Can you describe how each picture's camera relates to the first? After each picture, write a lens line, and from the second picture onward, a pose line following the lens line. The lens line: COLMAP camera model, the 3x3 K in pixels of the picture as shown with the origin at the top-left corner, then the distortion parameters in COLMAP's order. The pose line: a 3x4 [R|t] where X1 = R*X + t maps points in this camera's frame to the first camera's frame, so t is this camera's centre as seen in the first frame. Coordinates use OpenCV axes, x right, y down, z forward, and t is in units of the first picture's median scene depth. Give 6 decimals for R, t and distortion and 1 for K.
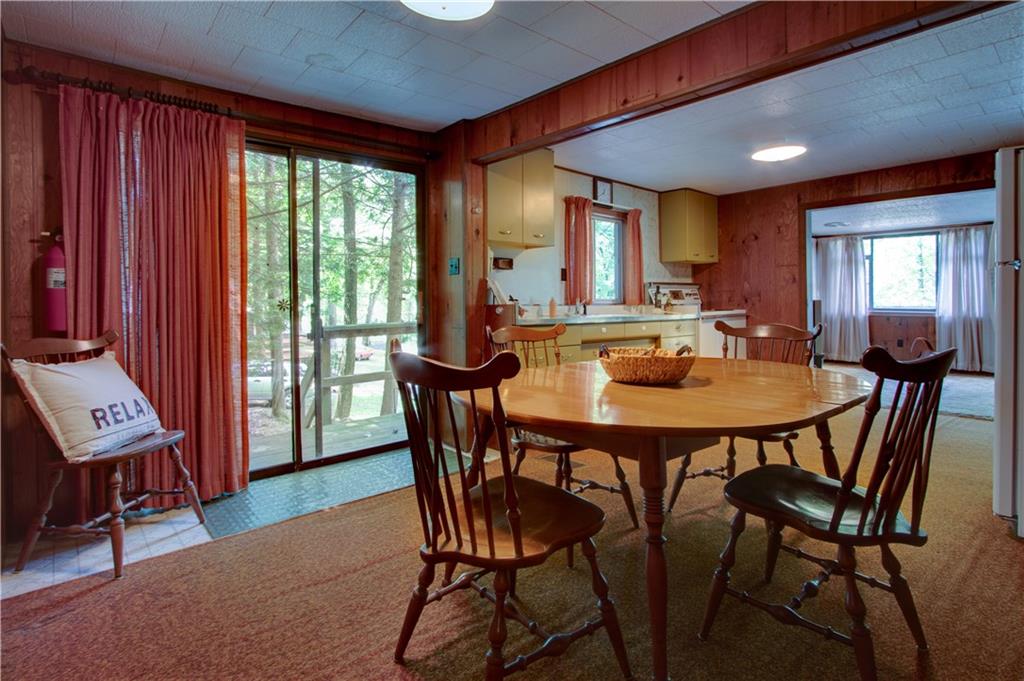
lens RADIAL K [[503.5, 0, 510.8], [0, 503.5, 300.0], [0, 0, 1]] dist [0.000181, 0.000008]
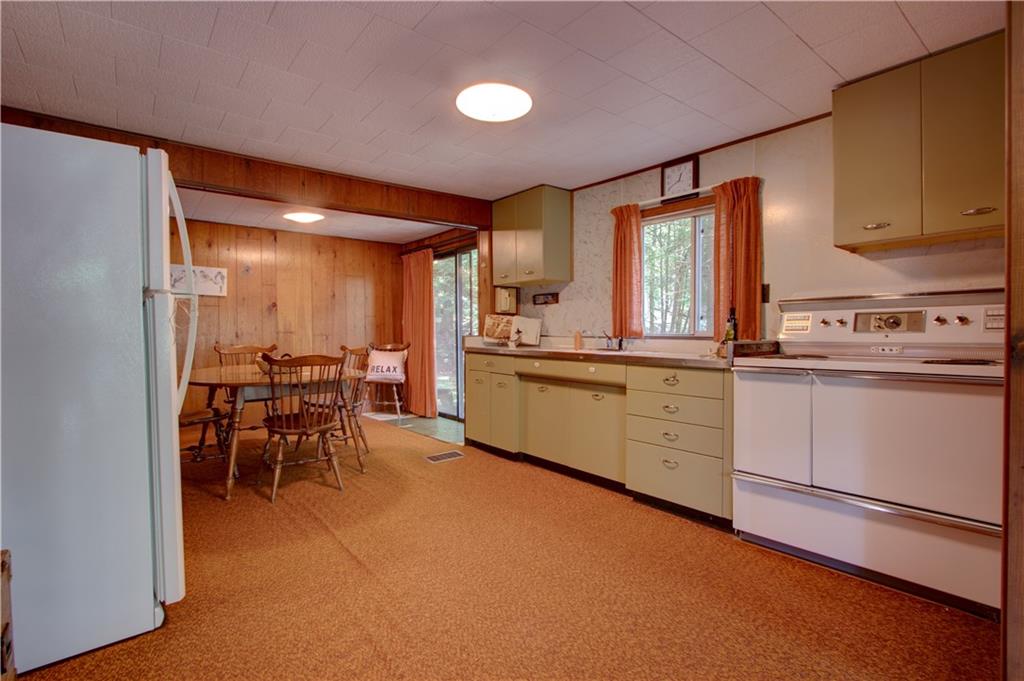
lens RADIAL K [[498.1, 0, 512.0], [0, 498.1, 340.5], [0, 0, 1]] dist [-0.000592, -0.000031]
pose [[-0.025141, 0.025142, -0.999368, 1.111845], [0.003905, 0.999679, 0.025052, -0.008667], [0.999676, -0.003272, -0.025231, 0.977375]]
